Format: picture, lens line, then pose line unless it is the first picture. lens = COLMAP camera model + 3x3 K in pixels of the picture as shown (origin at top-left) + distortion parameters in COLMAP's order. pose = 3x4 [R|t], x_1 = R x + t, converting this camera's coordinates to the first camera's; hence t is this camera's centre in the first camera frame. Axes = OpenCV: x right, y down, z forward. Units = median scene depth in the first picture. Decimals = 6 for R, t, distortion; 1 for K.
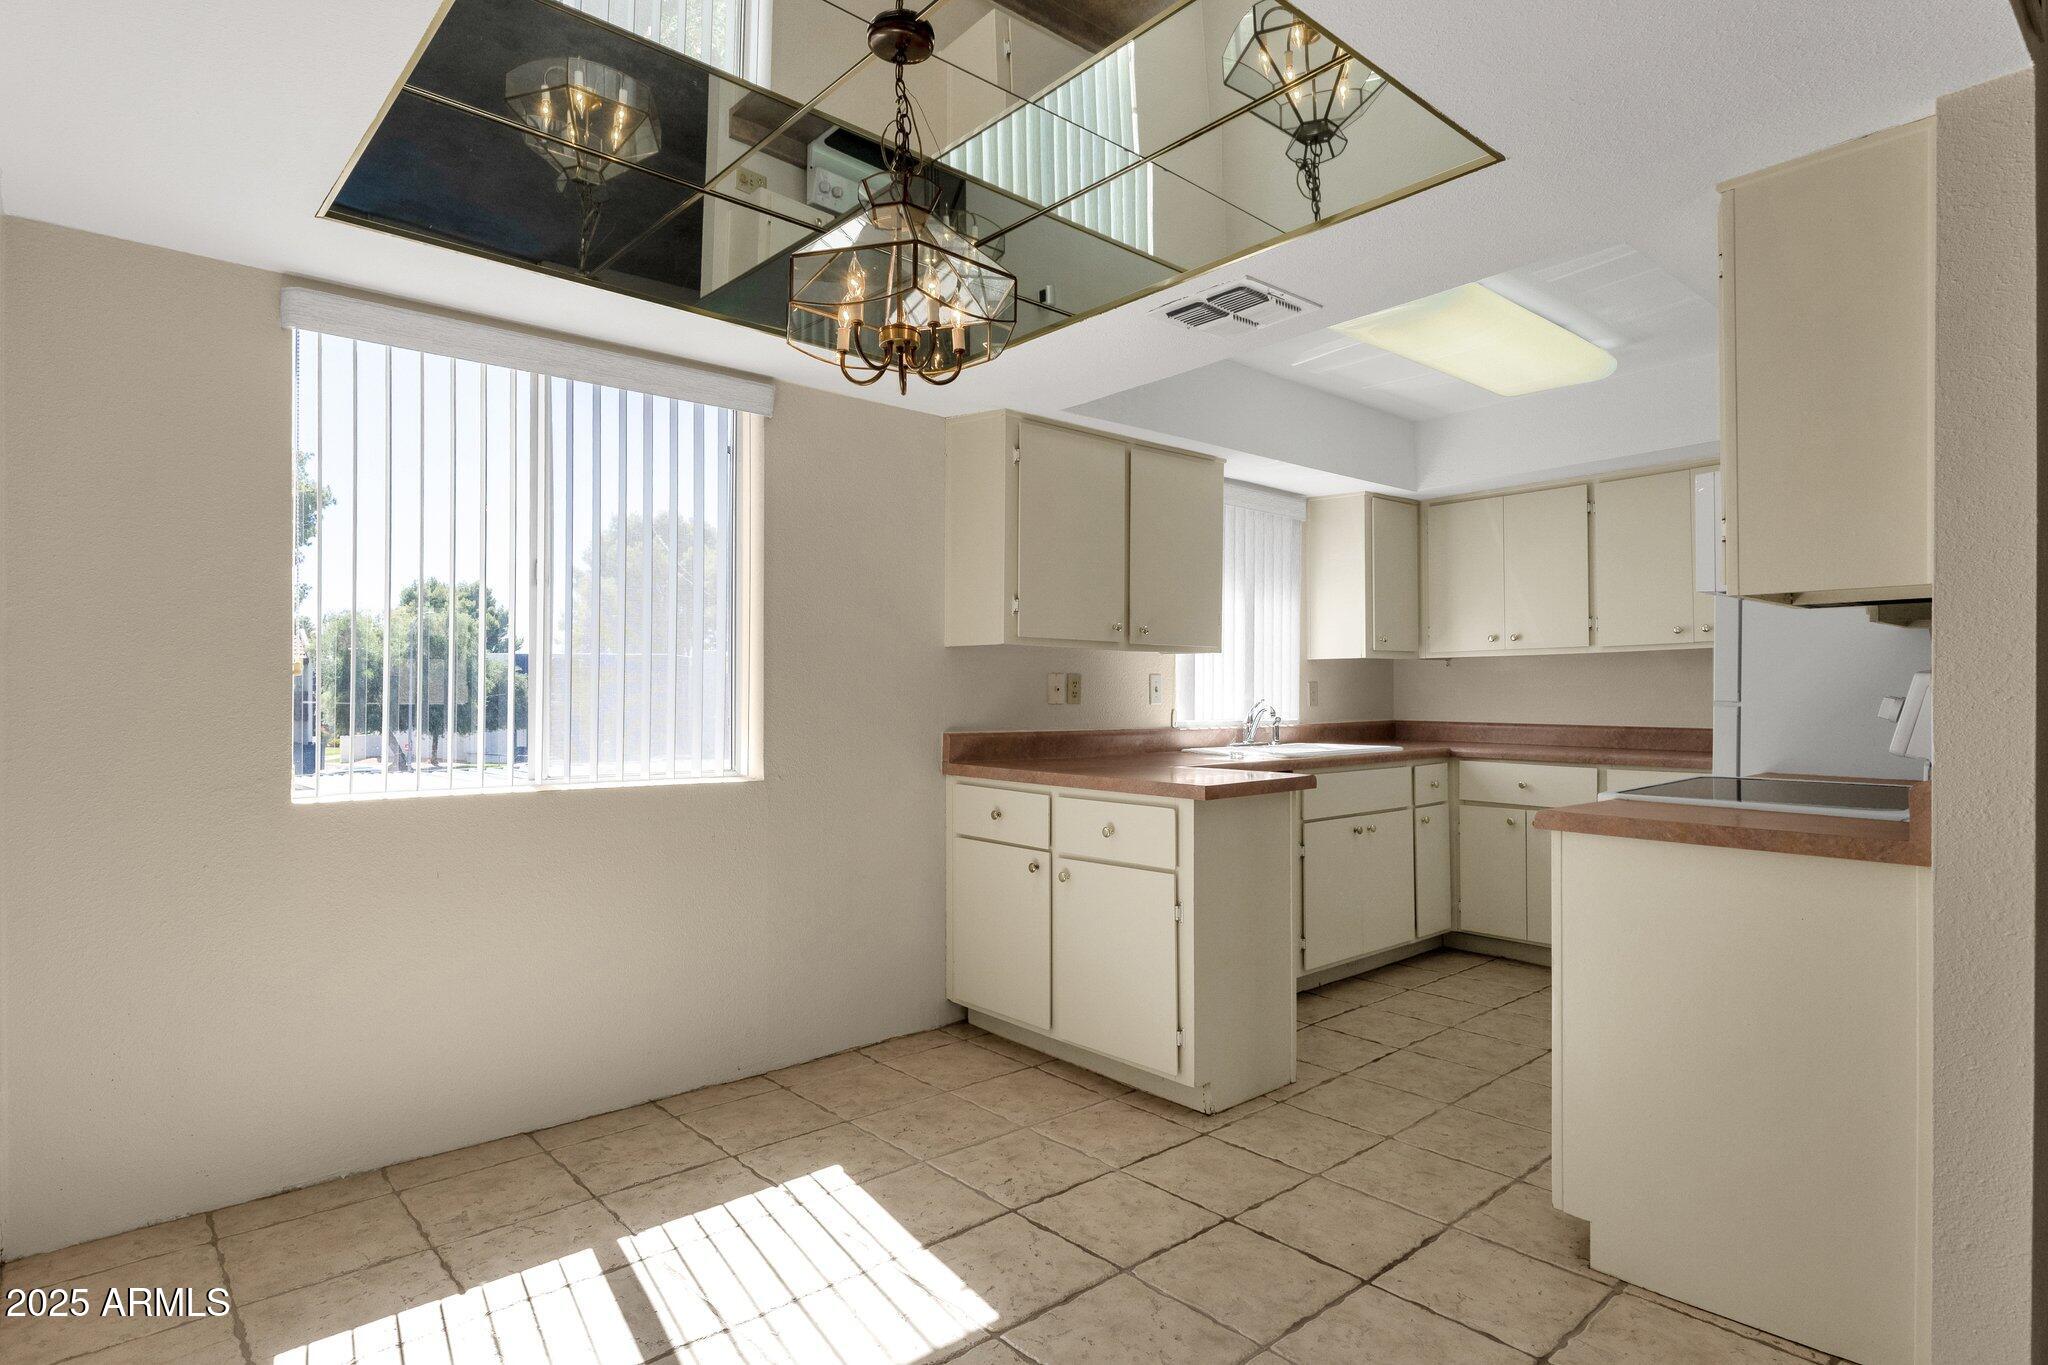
lens RADIAL K [[1091.7, 0, 1024.0], [0, 1091.7, 682.5], [0, 0, 1]] dist [0.004673, 0.001733]
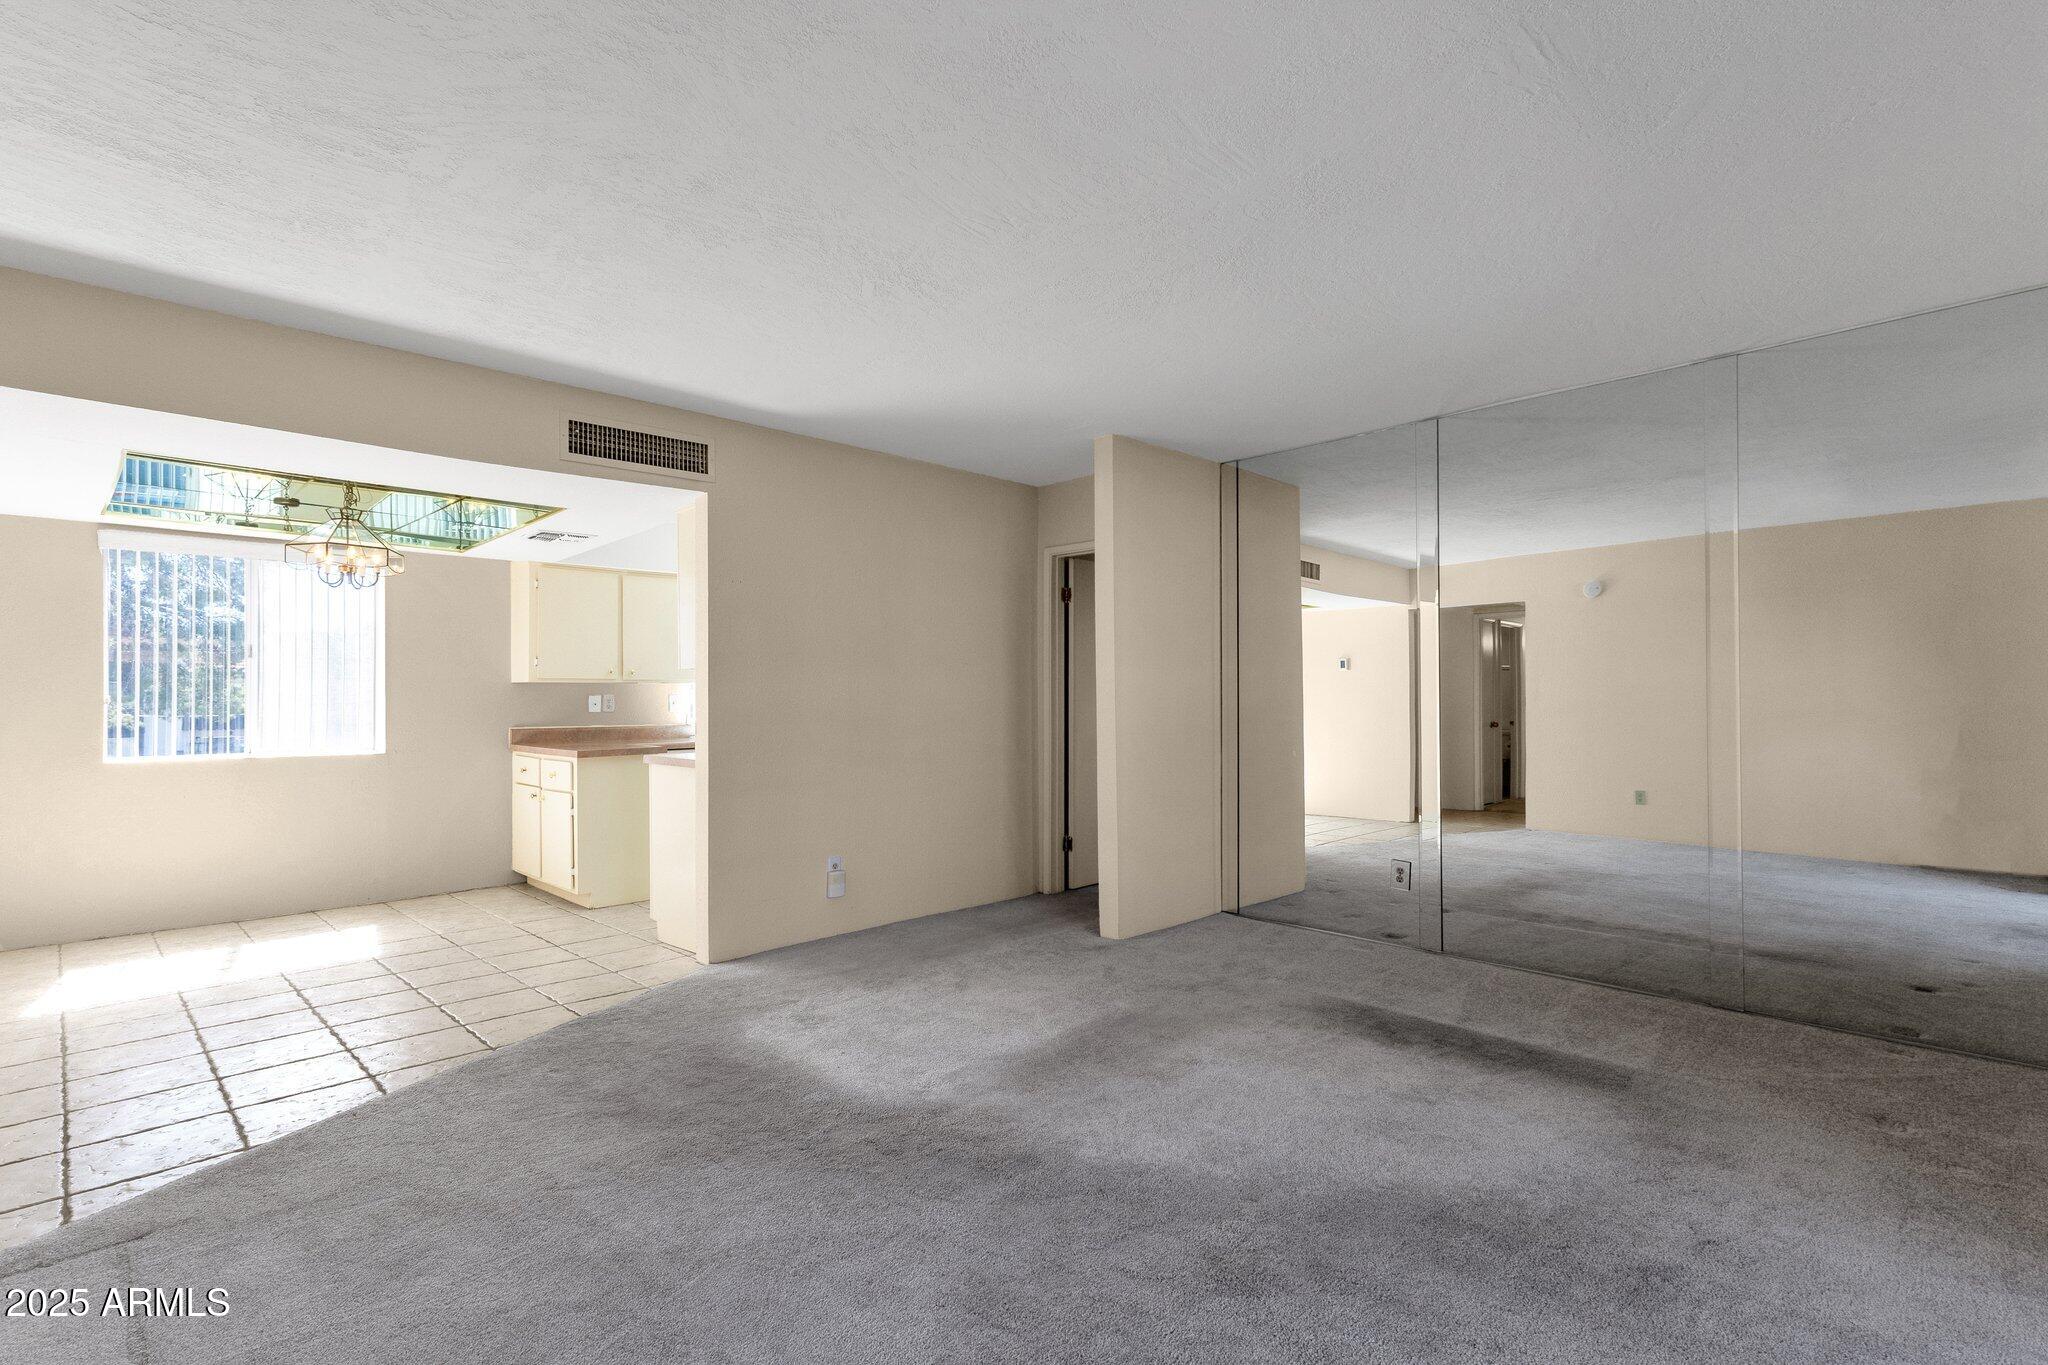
lens RADIAL K [[921.7, 0, 1024.0], [0, 921.7, 682.5], [0, 0, 1]] dist [0.004040, 0.000014]
pose [[0.997006, -0.004512, 0.077195, 0.866296], [0.004832, 0.999980, -0.003964, -0.027977], [-0.077176, 0.004325, 0.997008, -0.824506]]
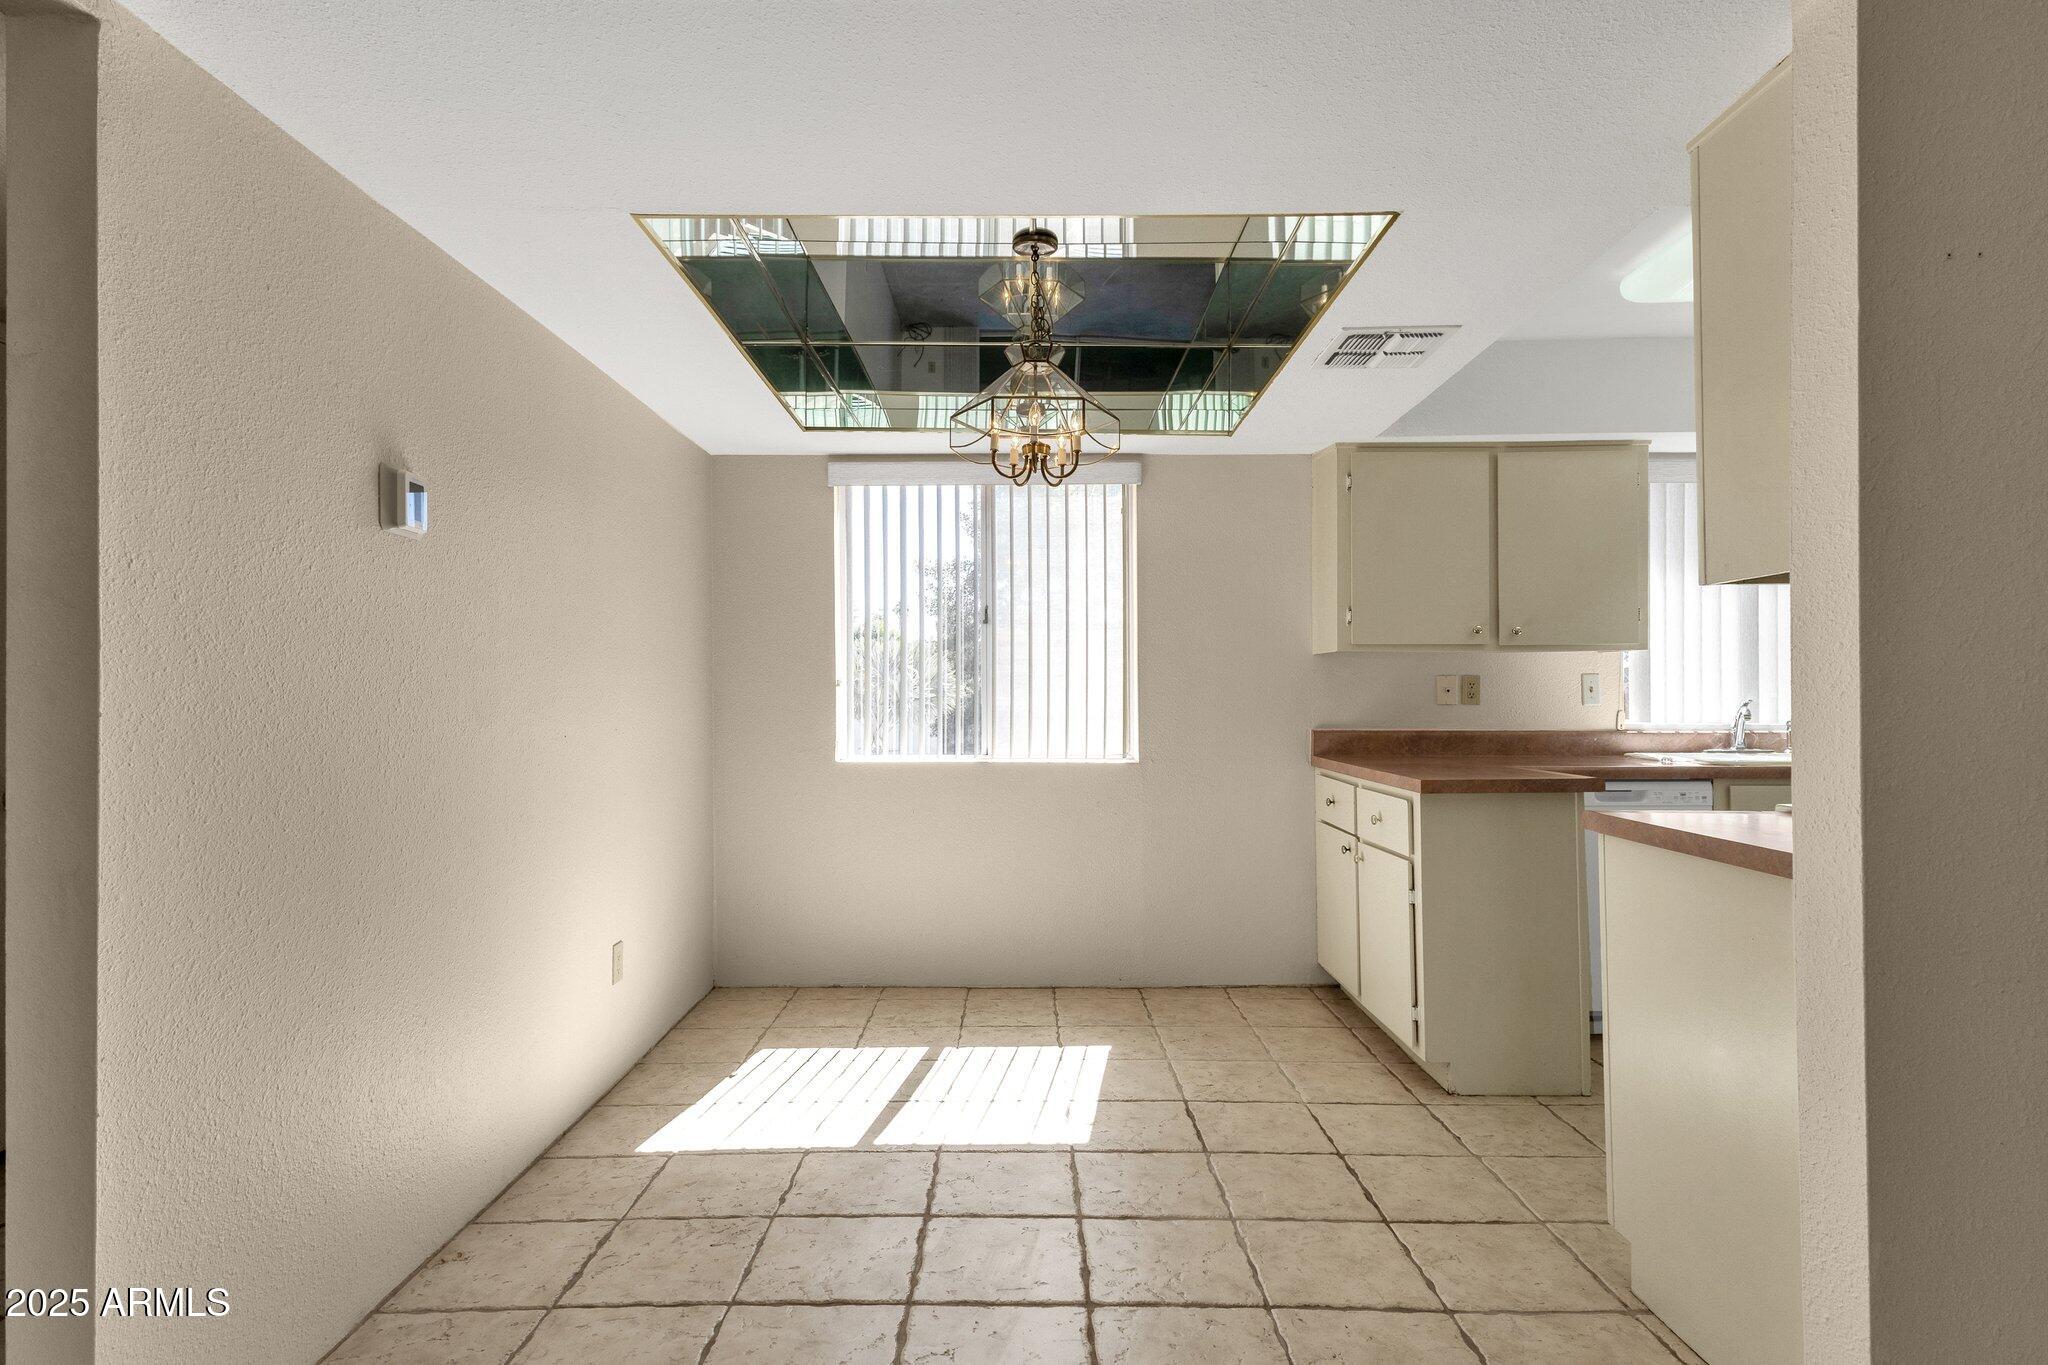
lens RADIAL K [[1057.9, 0, 1024.0], [0, 1057.9, 682.5], [0, 0, 1]] dist [0.029315, 0.000060]
pose [[0.748763, -0.013318, -0.662704, 0.552985], [0.011228, 0.999910, -0.007408, 0.002213], [0.662743, -0.001894, 0.748844, -0.042254]]
